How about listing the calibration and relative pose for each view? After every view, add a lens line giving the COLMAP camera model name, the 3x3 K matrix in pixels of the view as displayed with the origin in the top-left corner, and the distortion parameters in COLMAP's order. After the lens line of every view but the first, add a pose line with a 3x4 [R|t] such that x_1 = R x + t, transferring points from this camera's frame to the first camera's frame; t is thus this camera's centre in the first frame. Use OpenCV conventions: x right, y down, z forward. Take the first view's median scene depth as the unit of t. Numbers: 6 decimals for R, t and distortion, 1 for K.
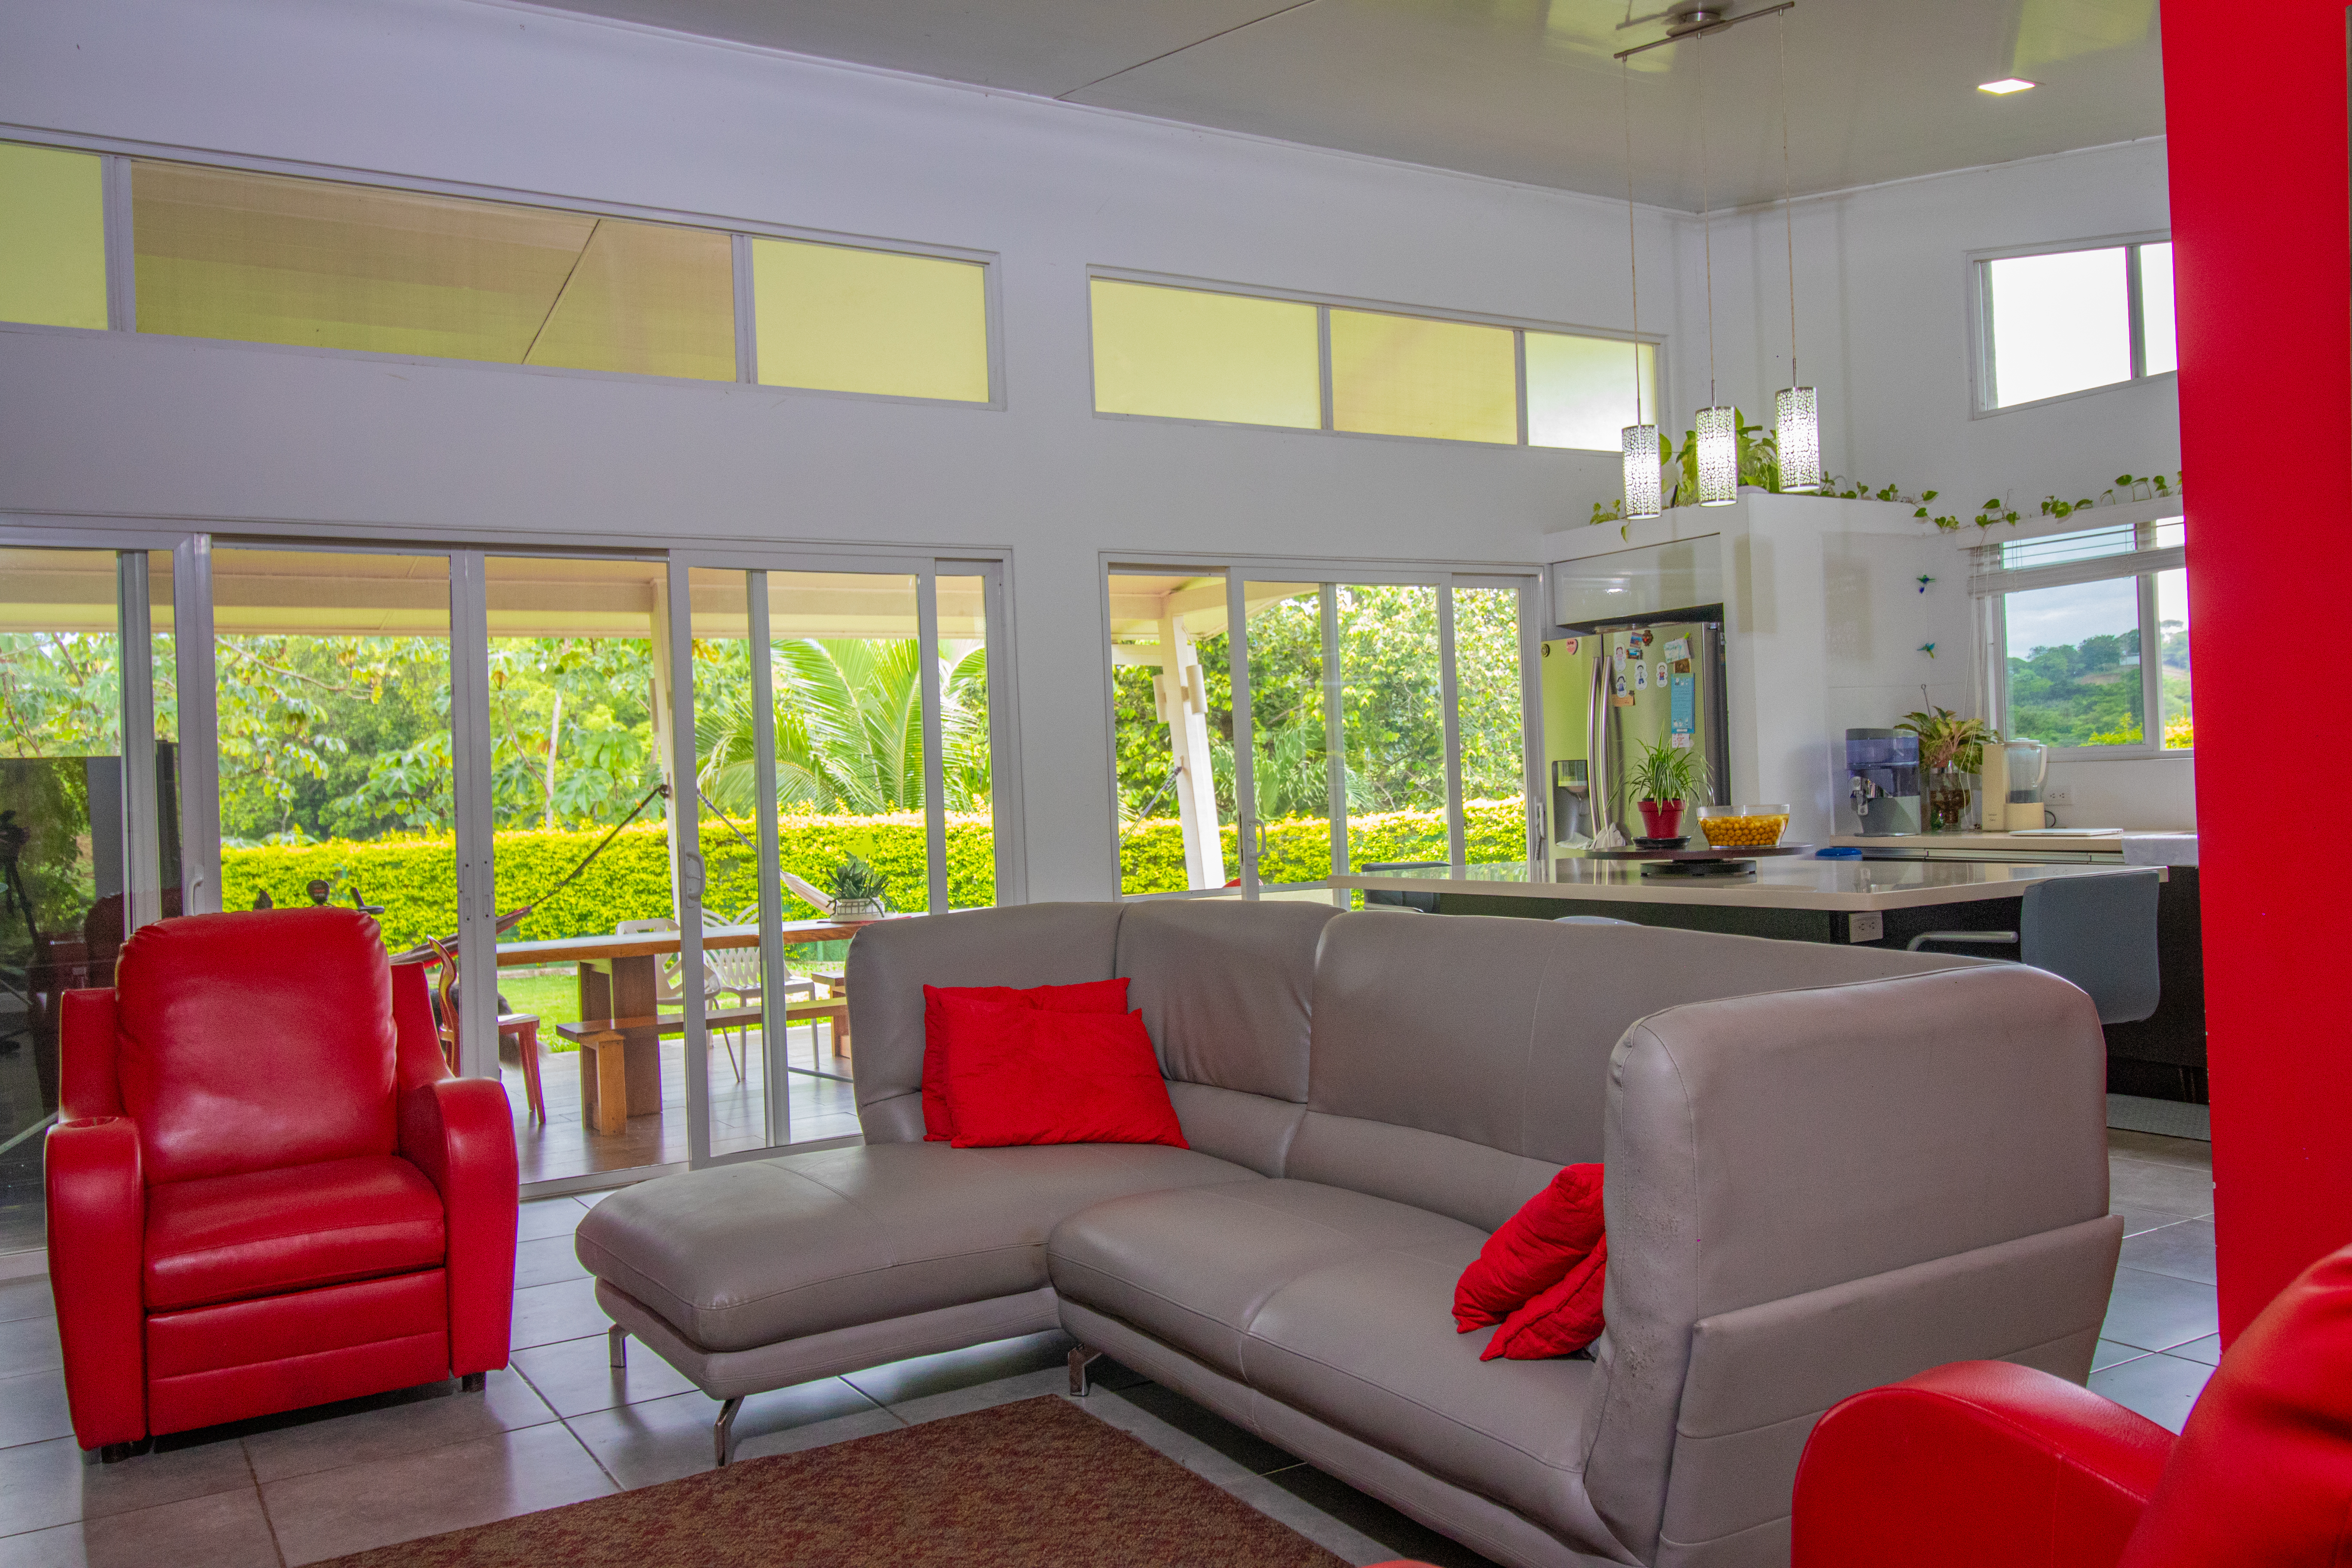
lens RADIAL K [[1869.7, 0, 1165.9], [0, 1869.7, 778.3], [0, 0, 1]] dist [0.022951, -0.005284]
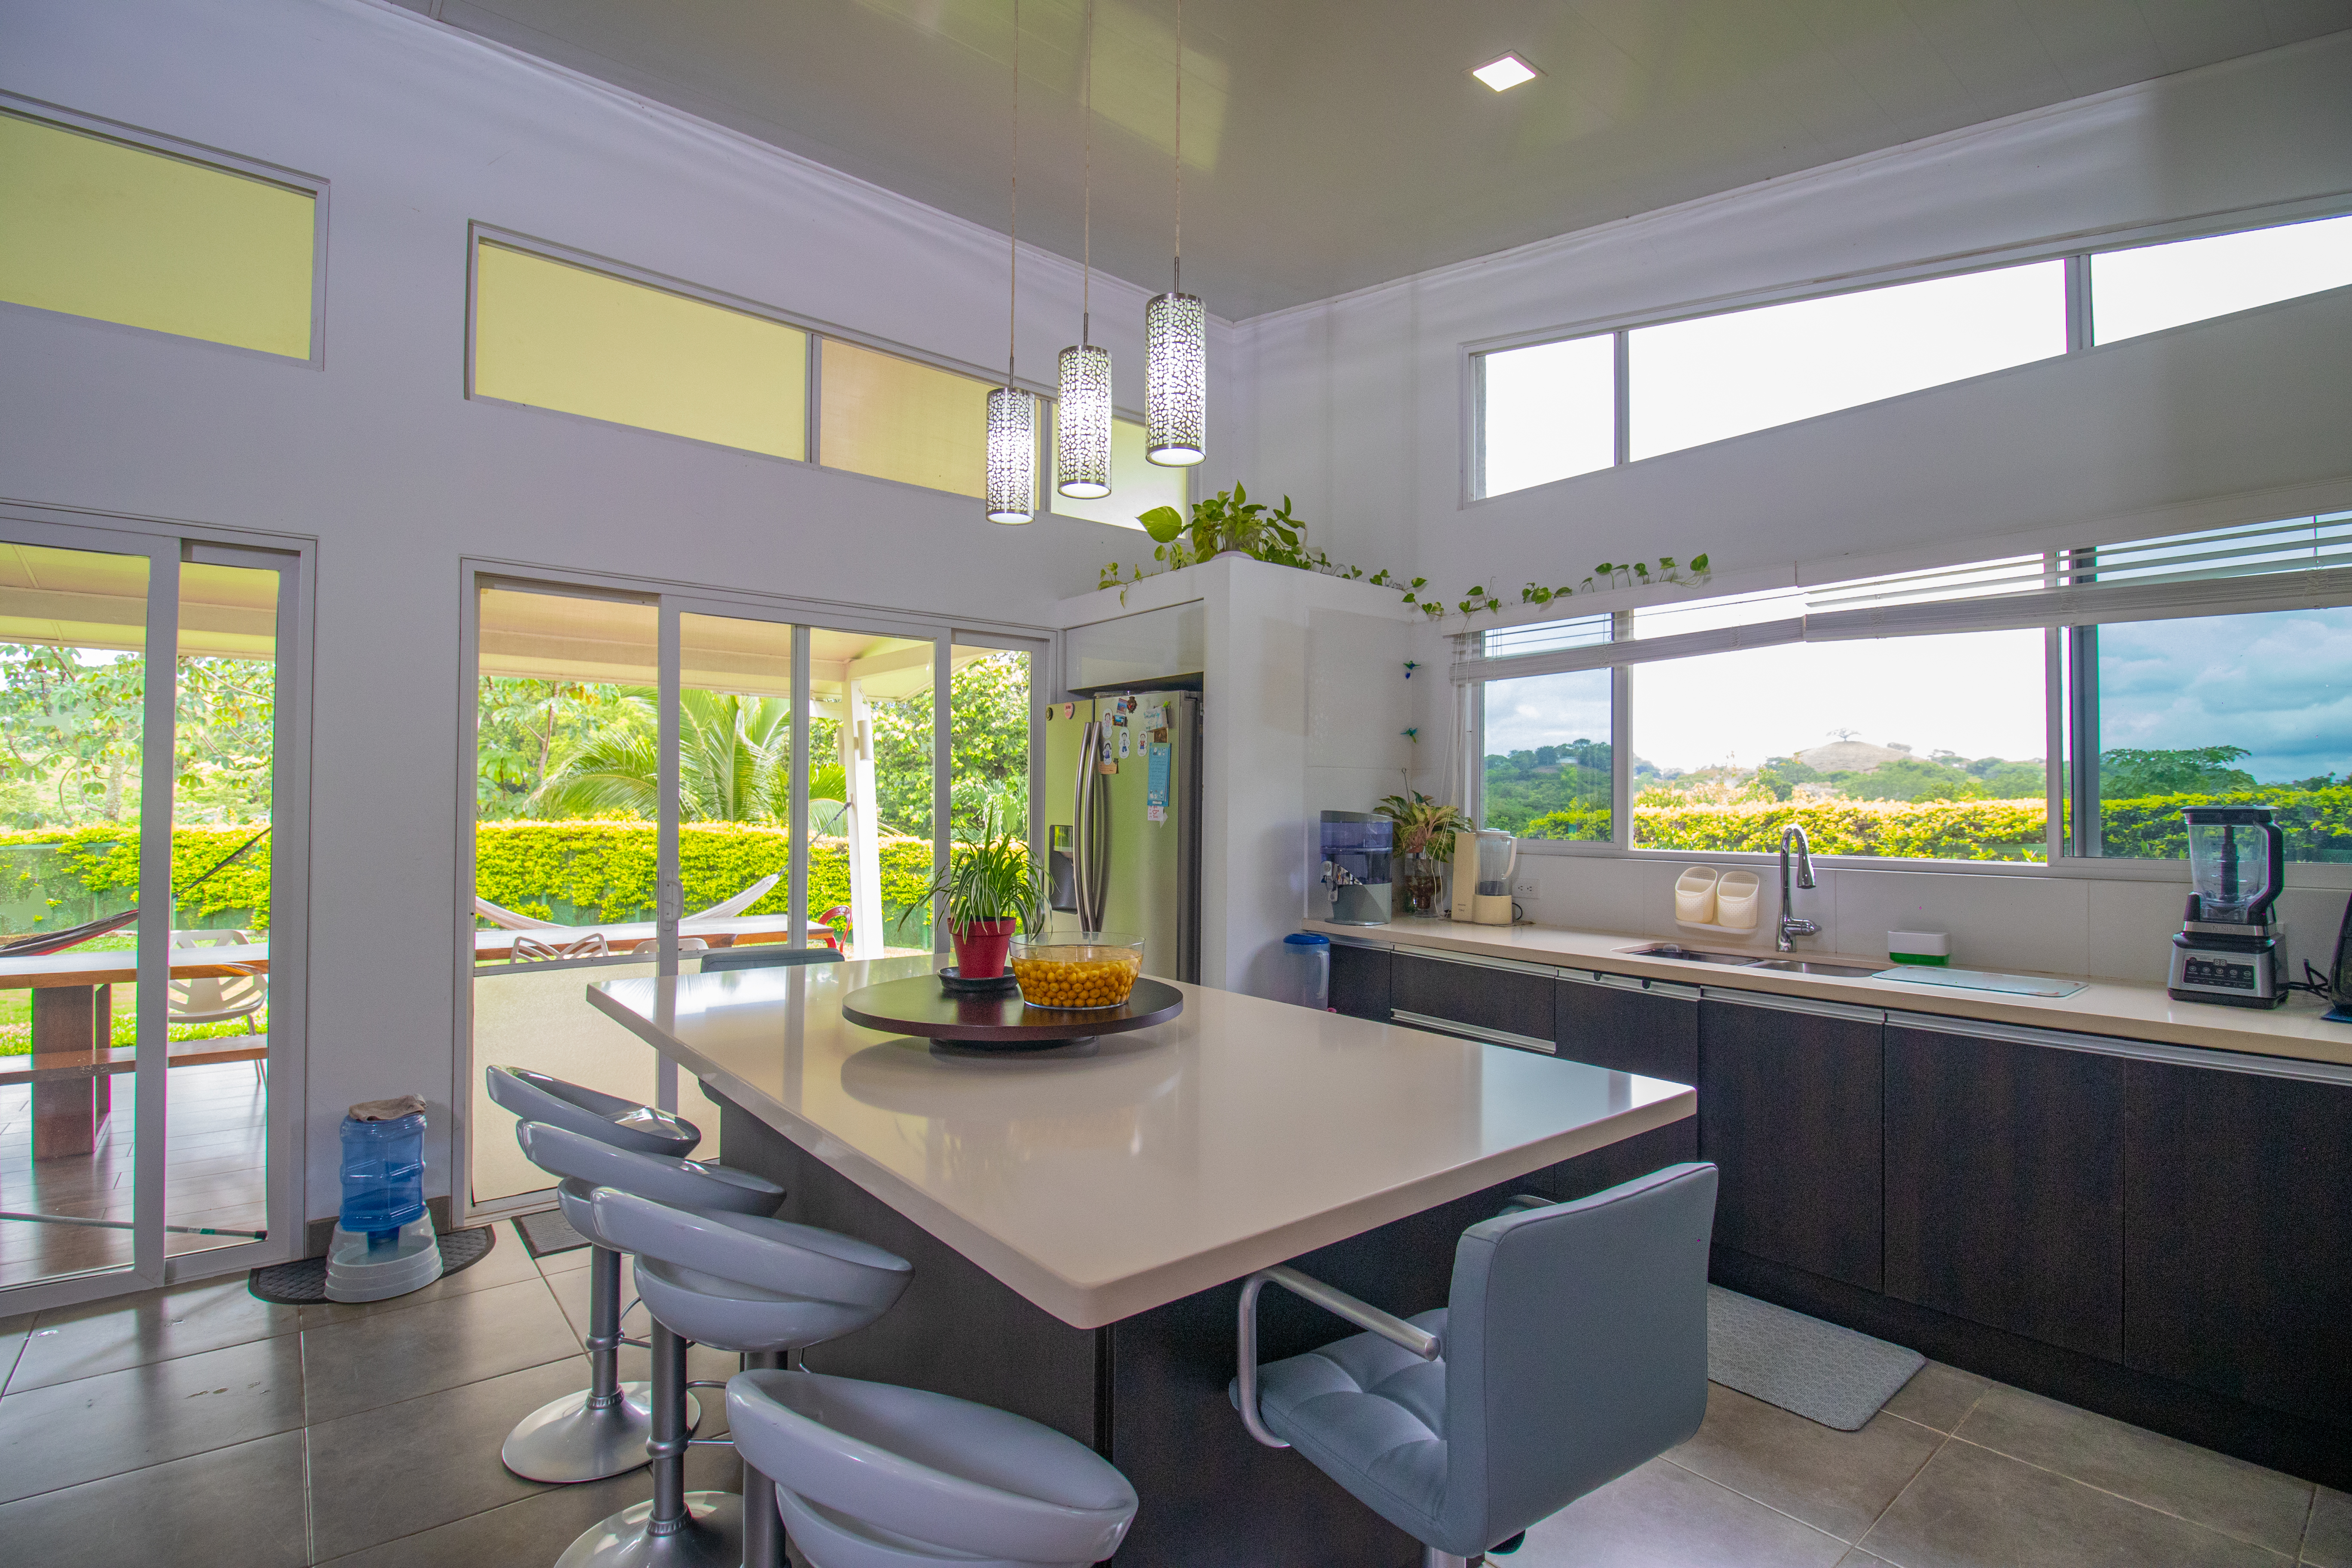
lens RADIAL K [[1081.3, 0, 1176.5], [0, 1081.3, 791.5], [0, 0, 1]] dist [0.000092, -0.000246]
pose [[0.989708, 0.050490, 0.133897, 0.210062], [-0.049172, 0.998704, -0.013133, -0.024412], [-0.134386, 0.006414, 0.990908, 0.451421]]
